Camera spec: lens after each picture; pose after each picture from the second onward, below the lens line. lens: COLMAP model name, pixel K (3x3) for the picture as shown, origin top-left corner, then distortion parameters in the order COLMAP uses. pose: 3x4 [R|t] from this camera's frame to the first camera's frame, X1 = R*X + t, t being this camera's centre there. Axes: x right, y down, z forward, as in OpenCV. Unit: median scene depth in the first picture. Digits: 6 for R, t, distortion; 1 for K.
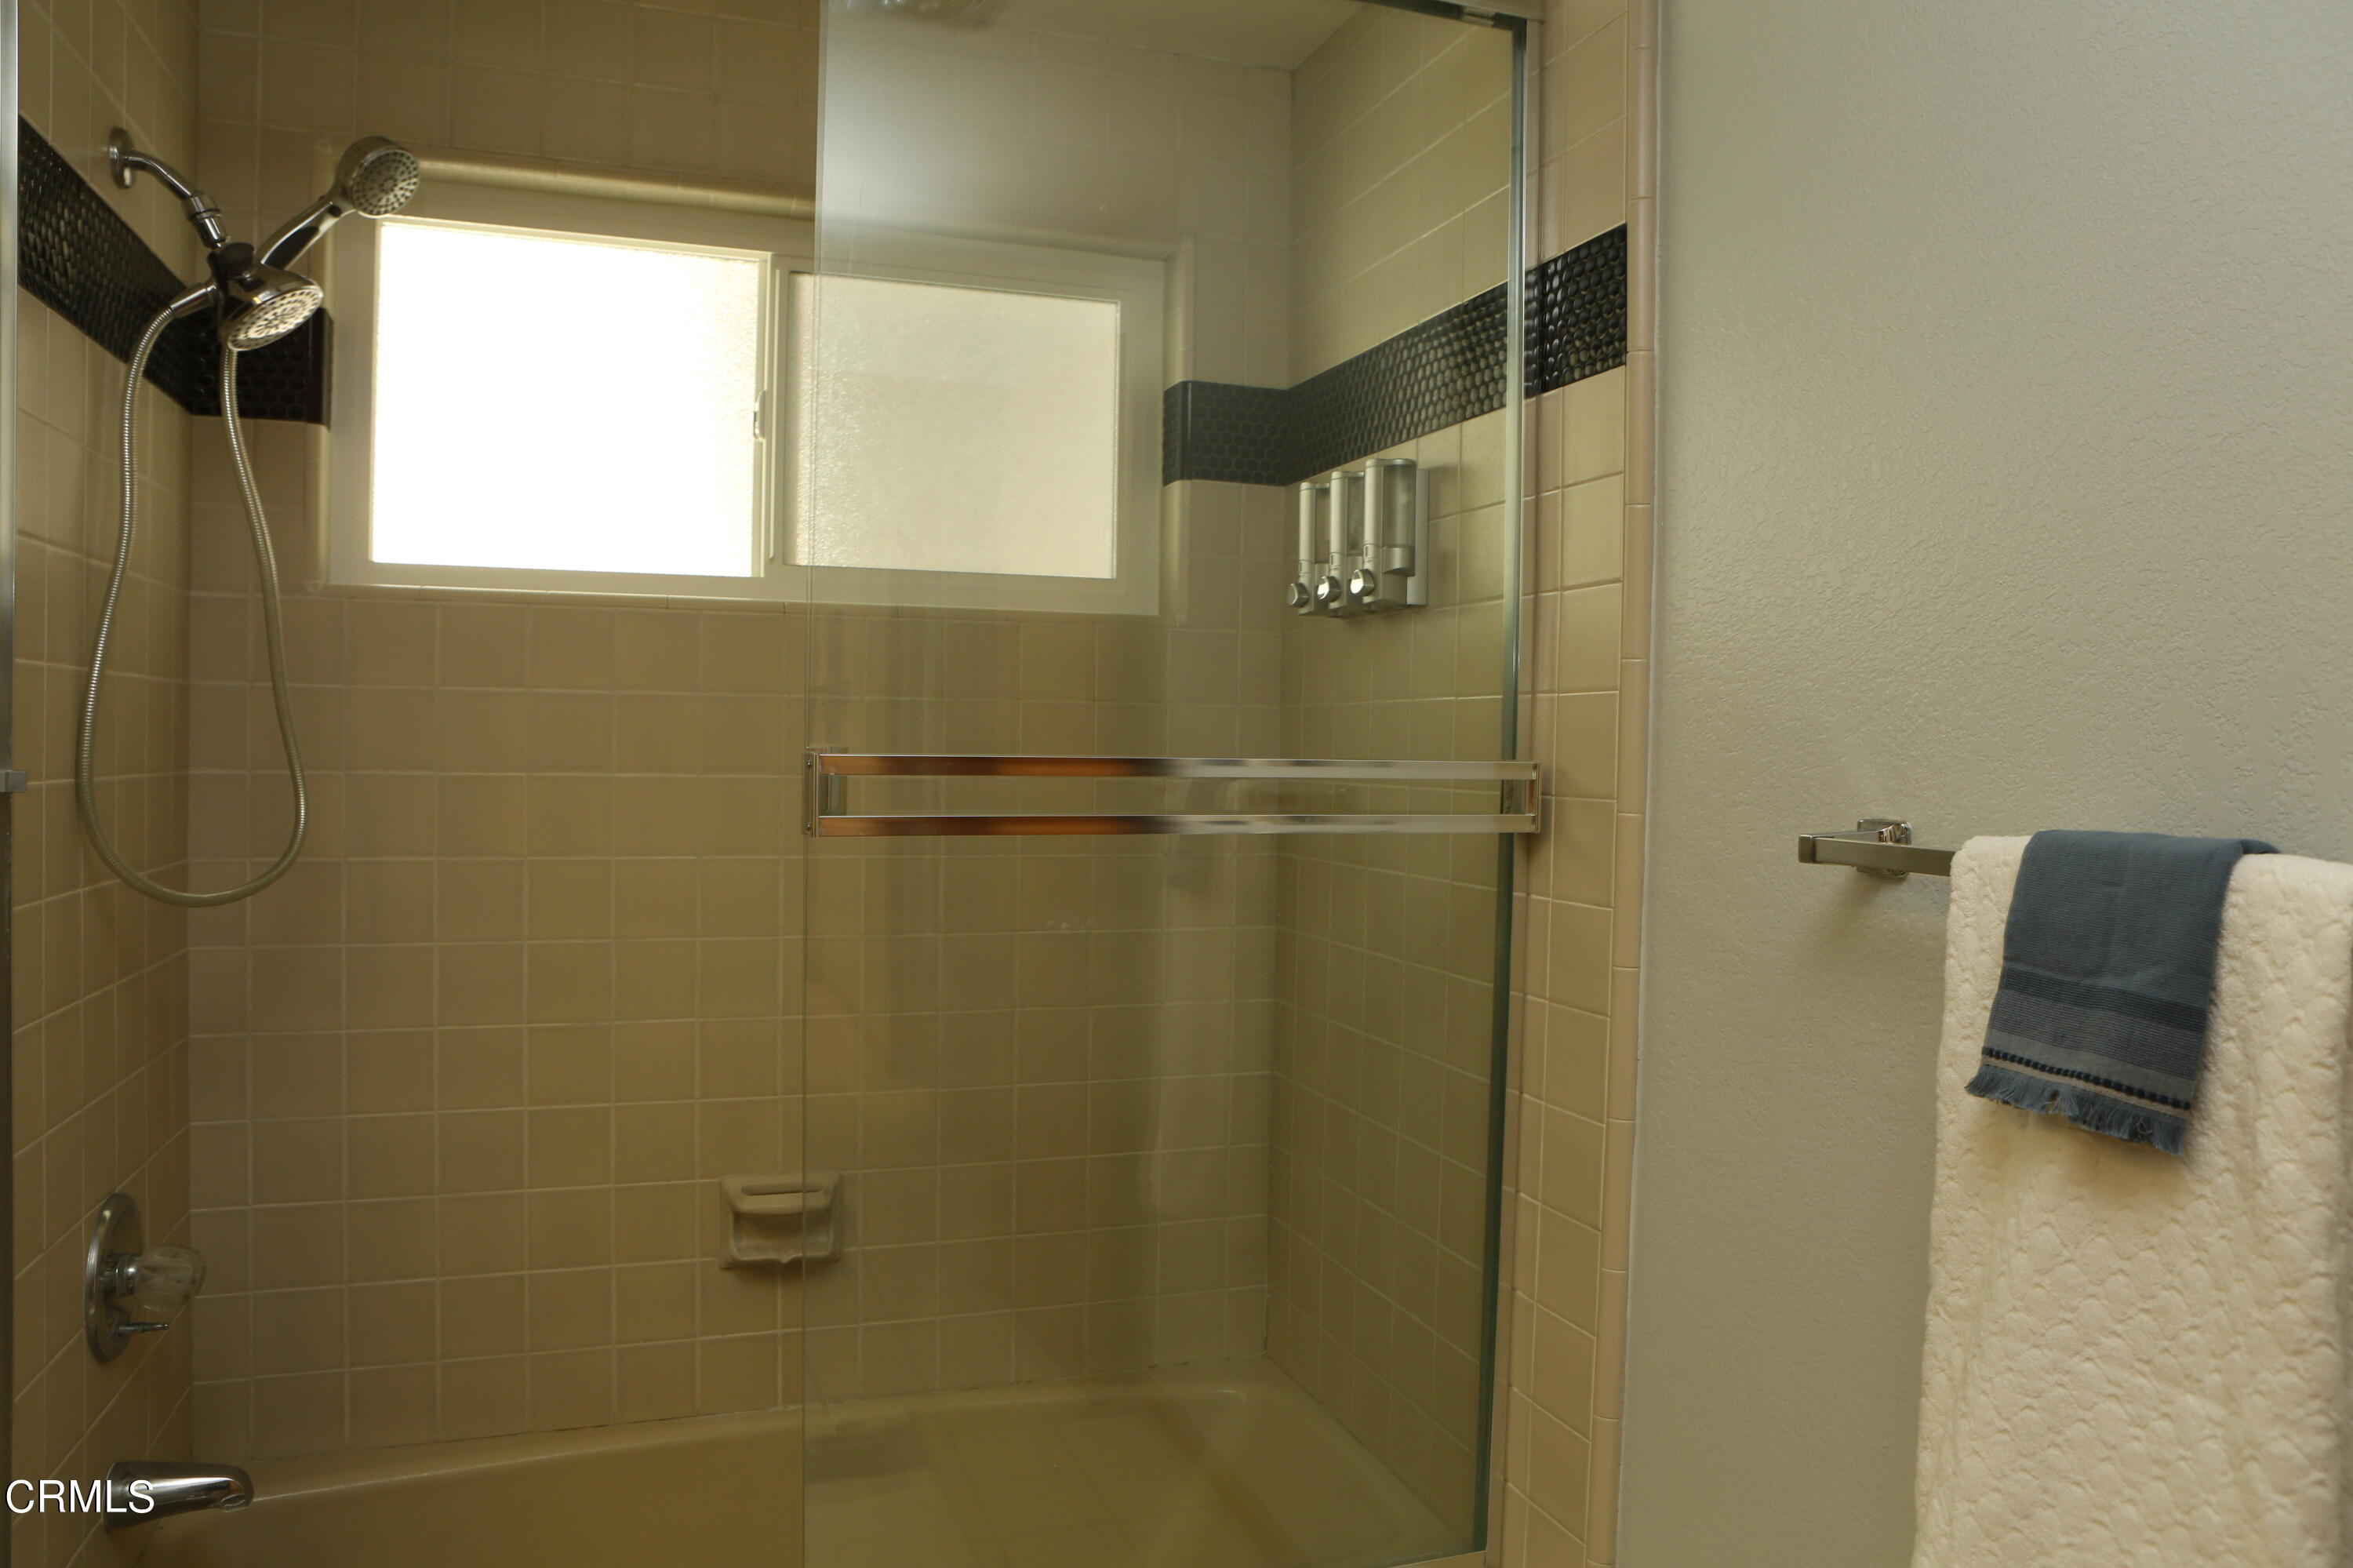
lens RADIAL K [[1607.9, 0, 1159.9], [0, 1607.9, 780.0], [0, 0, 1]] dist [-0.101783, 0.071982]
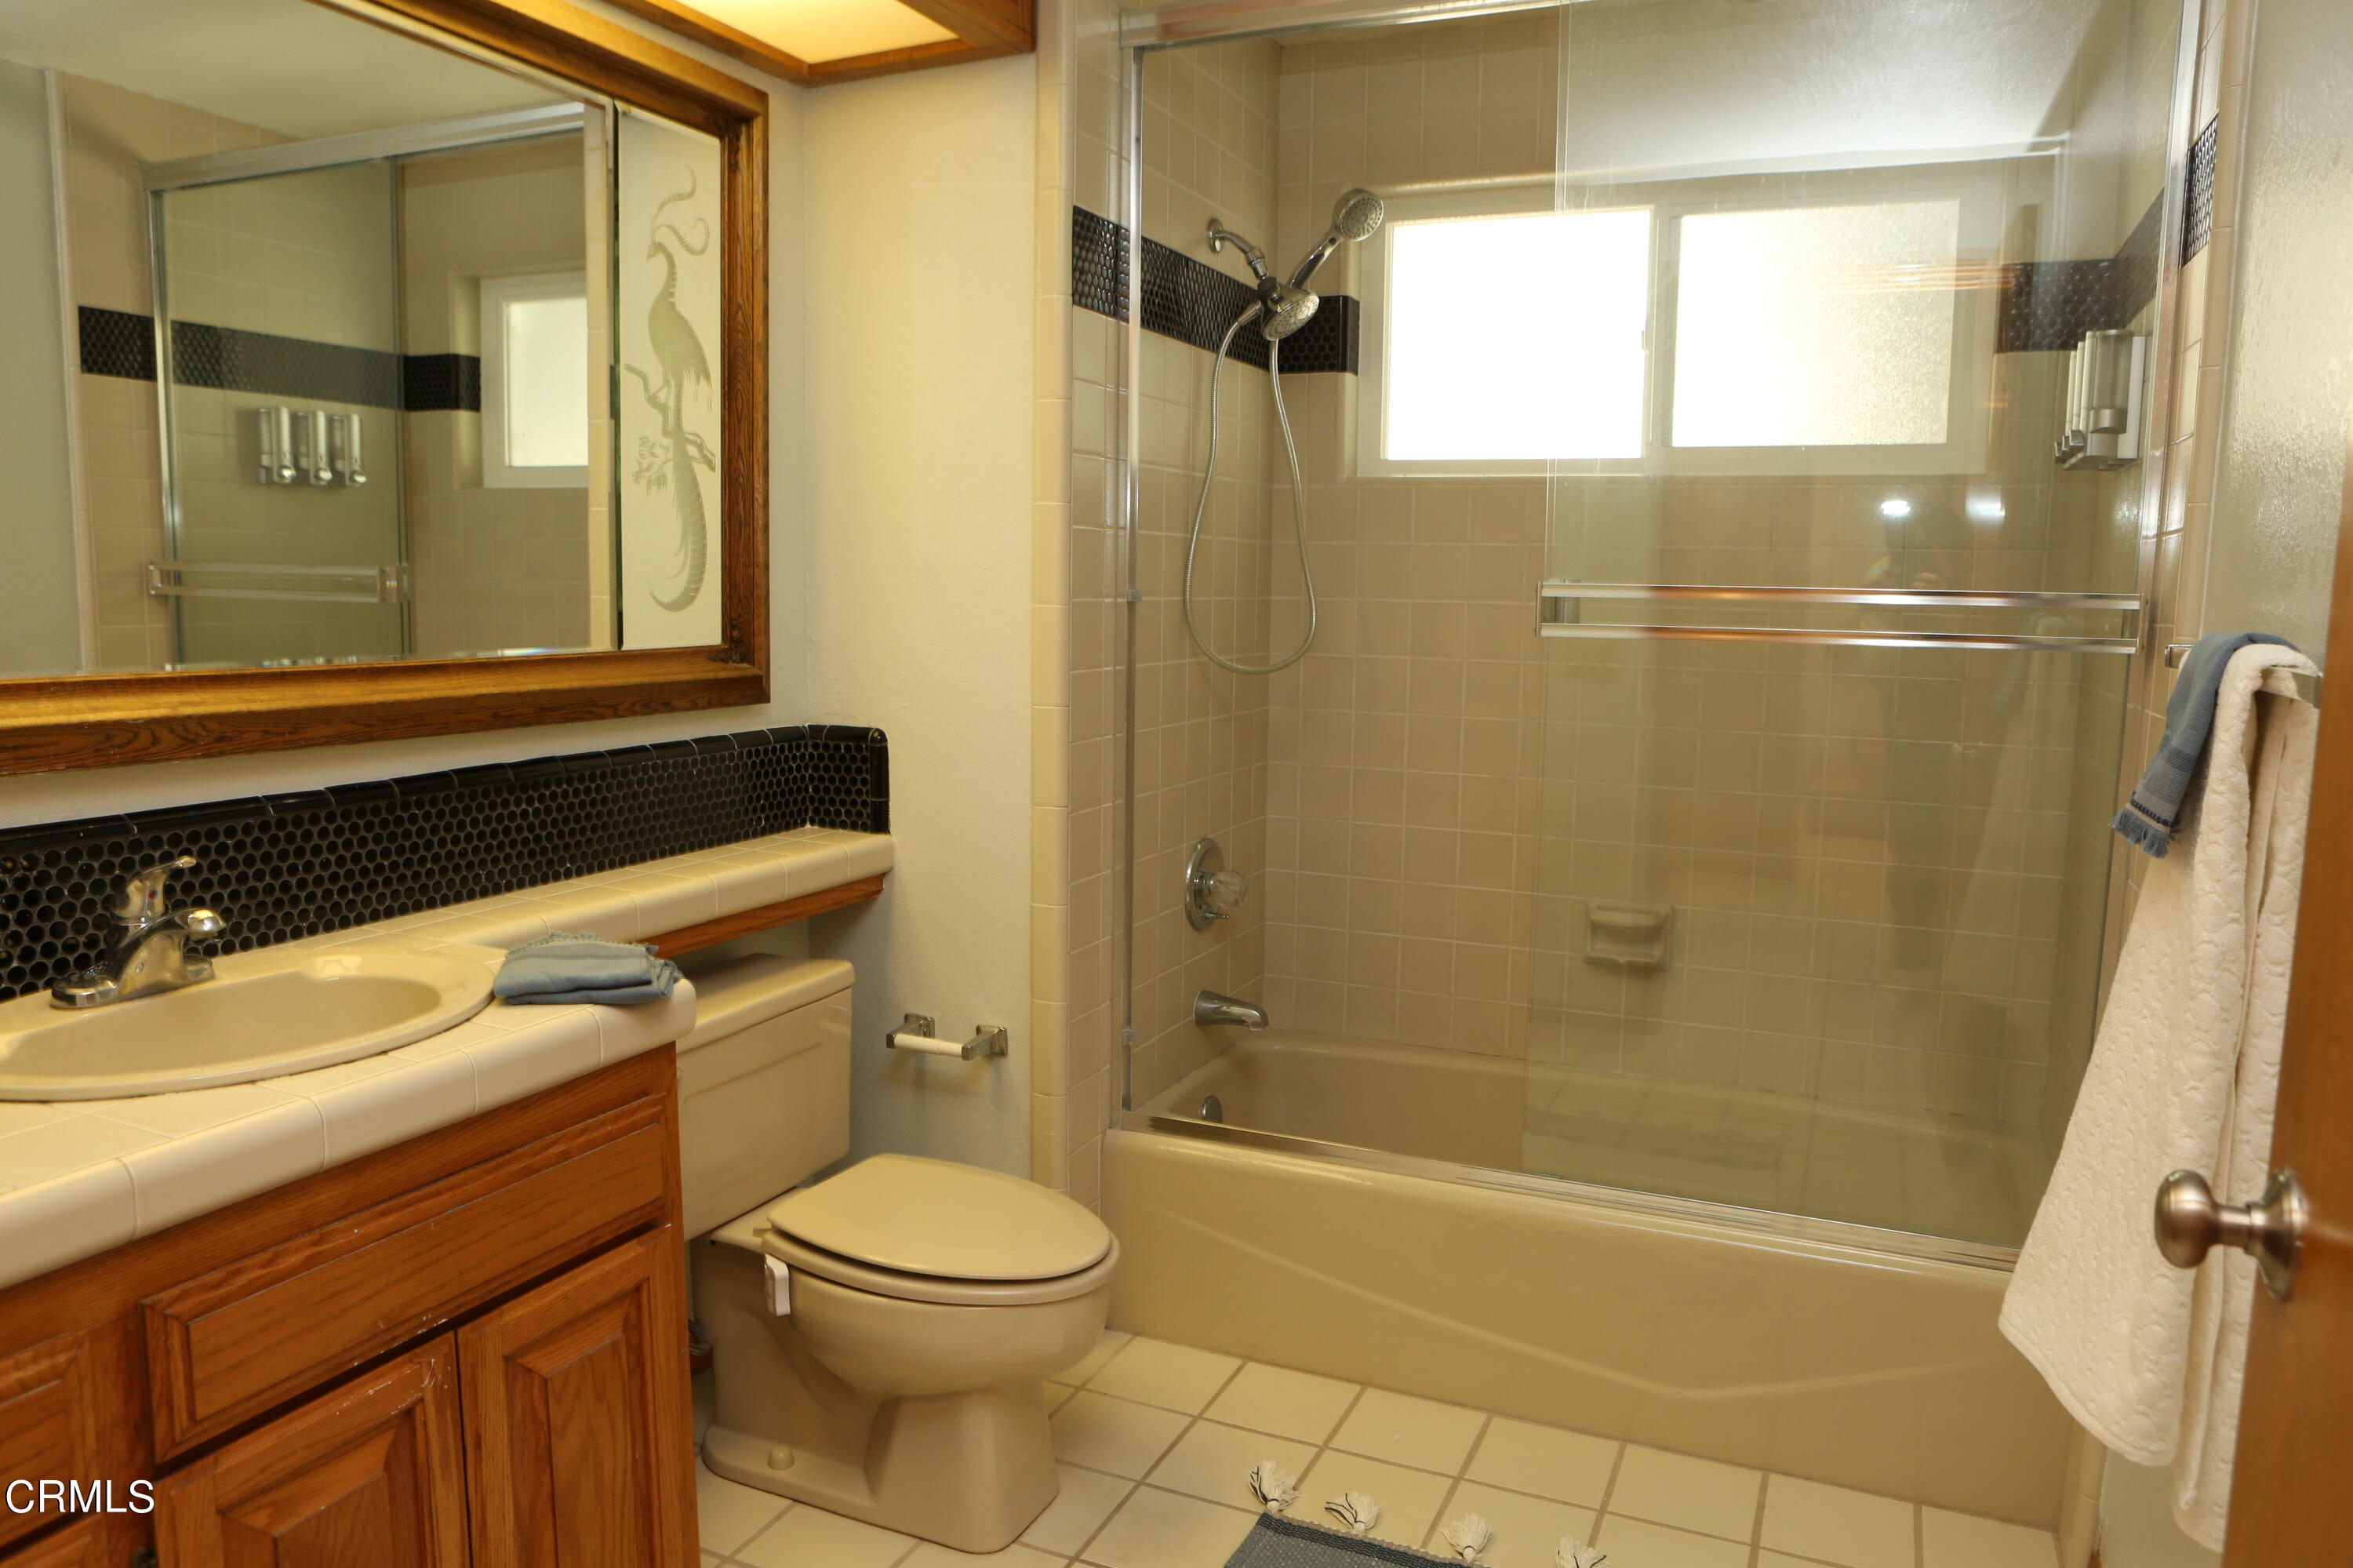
lens RADIAL K [[1607.9, 0, 1177.8], [0, 1607.9, 790.4], [0, 0, 1]] dist [-0.101783, 0.071982]
pose [[0.730892, 0.083068, -0.677419, 0.490429], [-0.019123, 0.994668, 0.101338, 0.028576], [0.682225, -0.061113, 0.728584, -0.312316]]
